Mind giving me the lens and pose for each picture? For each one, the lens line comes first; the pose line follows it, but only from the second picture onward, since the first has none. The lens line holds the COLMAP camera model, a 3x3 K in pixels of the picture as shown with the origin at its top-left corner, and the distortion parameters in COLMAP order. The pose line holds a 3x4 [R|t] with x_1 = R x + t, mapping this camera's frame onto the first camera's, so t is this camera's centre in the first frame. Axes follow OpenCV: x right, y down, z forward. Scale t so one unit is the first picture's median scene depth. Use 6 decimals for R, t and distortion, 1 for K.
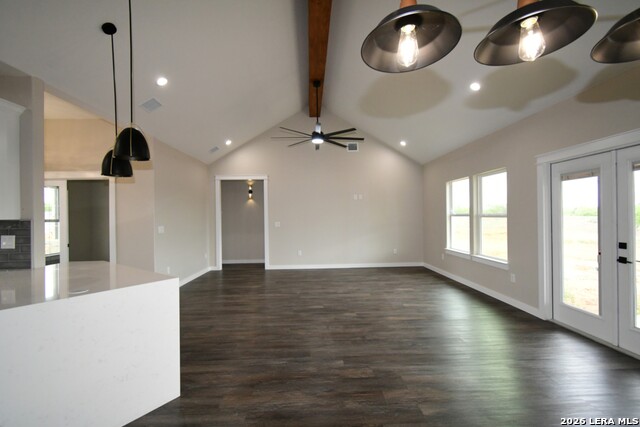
lens RADIAL K [[281.3, 0, 321.8], [0, 281.3, 216.9], [0, 0, 1]] dist [0.007082, -0.003005]
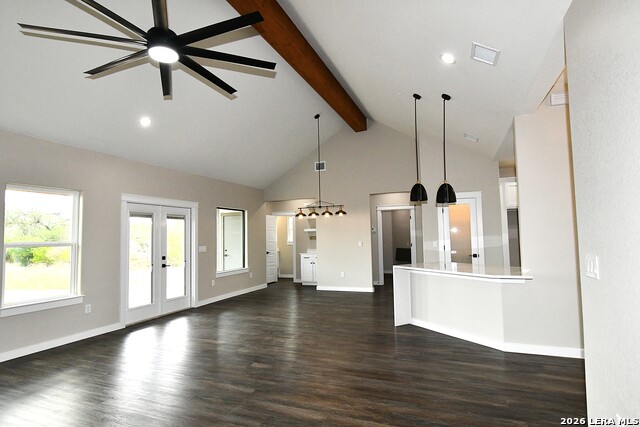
lens RADIAL K [[344.1, 0, 320.4], [0, 344.1, 212.8], [0, 0, 1]] dist [0.003483, 0.000465]
pose [[-0.914300, 0.060248, 0.400532, -0.495384], [0.033533, 0.996740, -0.073385, 0.004096], [-0.403647, -0.053665, -0.913339, 1.641365]]
